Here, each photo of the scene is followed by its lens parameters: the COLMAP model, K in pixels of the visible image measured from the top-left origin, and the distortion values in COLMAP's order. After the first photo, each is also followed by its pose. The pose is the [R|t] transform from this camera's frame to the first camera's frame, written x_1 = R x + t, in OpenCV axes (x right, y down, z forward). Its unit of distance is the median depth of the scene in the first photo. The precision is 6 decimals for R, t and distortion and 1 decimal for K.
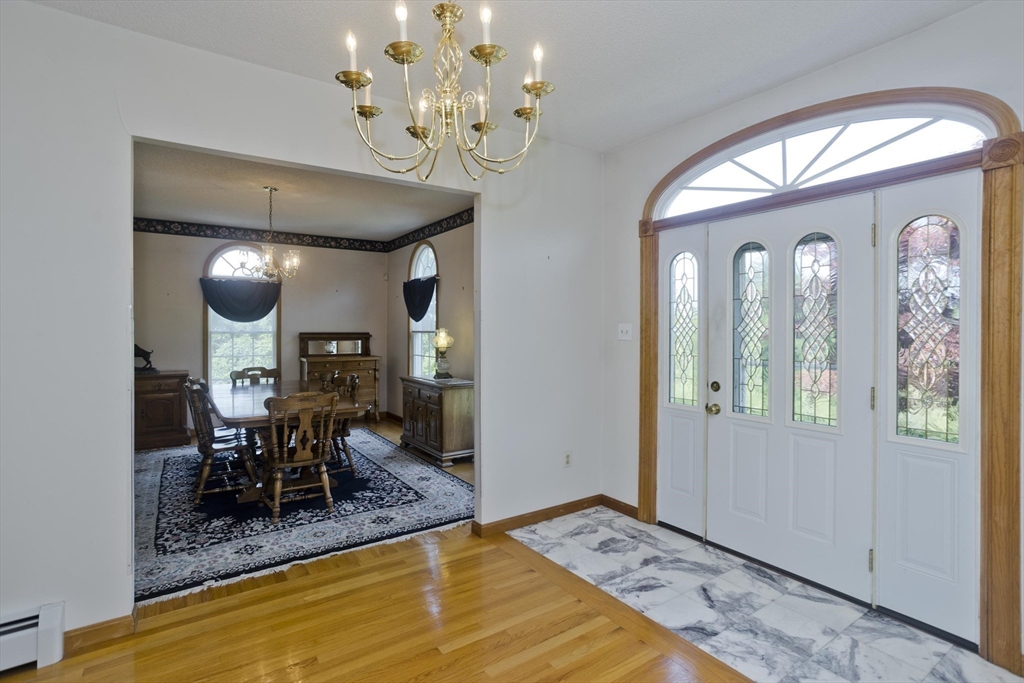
lens RADIAL K [[485.0, 0, 512.0], [0, 485.0, 341.5], [0, 0, 1]] dist [-0.049900, 0.028554]
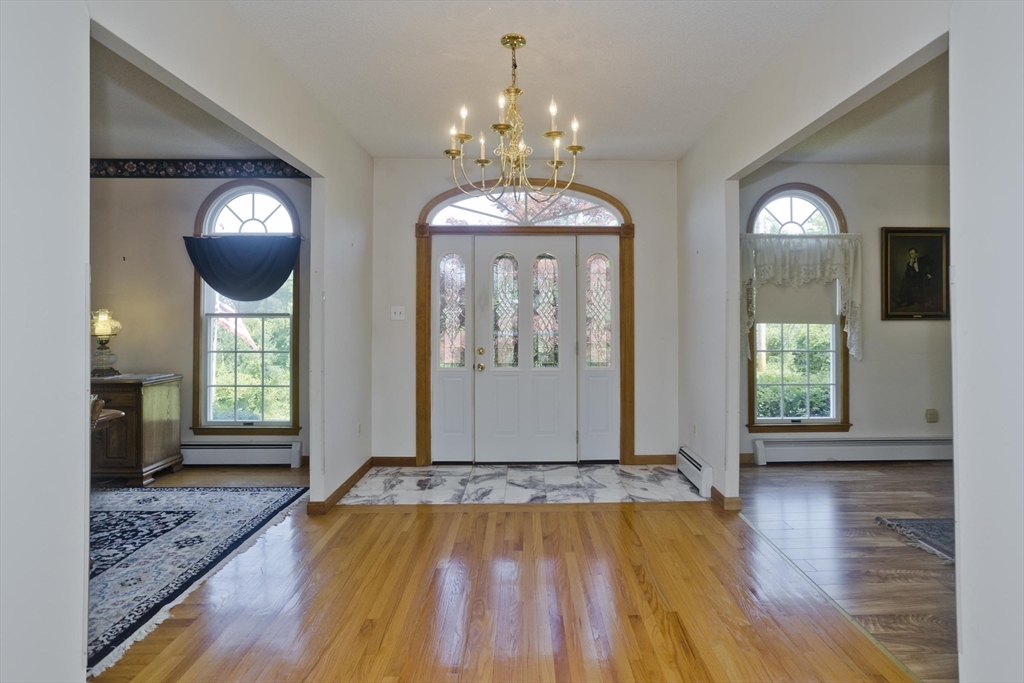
lens RADIAL K [[493.9, 0, 520.3], [0, 493.9, 324.3], [0, 0, 1]] dist [-0.049344, 0.031790]
pose [[0.567695, -0.011815, 0.823154, -0.639381], [0.020237, 0.999795, 0.000393, 0.013941], [-0.822990, 0.016435, 0.567818, 0.065359]]
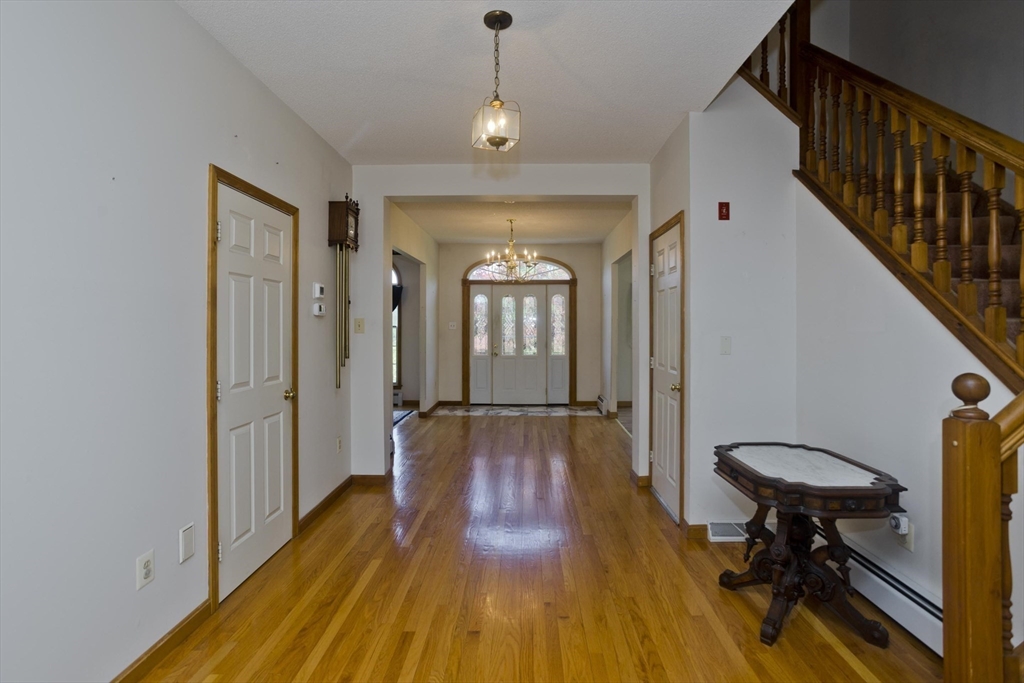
lens RADIAL K [[493.9, 0, 520.3], [0, 493.9, 324.3], [0, 0, 1]] dist [-0.049344, 0.031790]
pose [[0.576278, 0.001387, 0.817252, -1.578529], [0.018913, 0.999708, -0.015033, 0.014189], [-0.817035, 0.024120, 0.576084, -0.636659]]
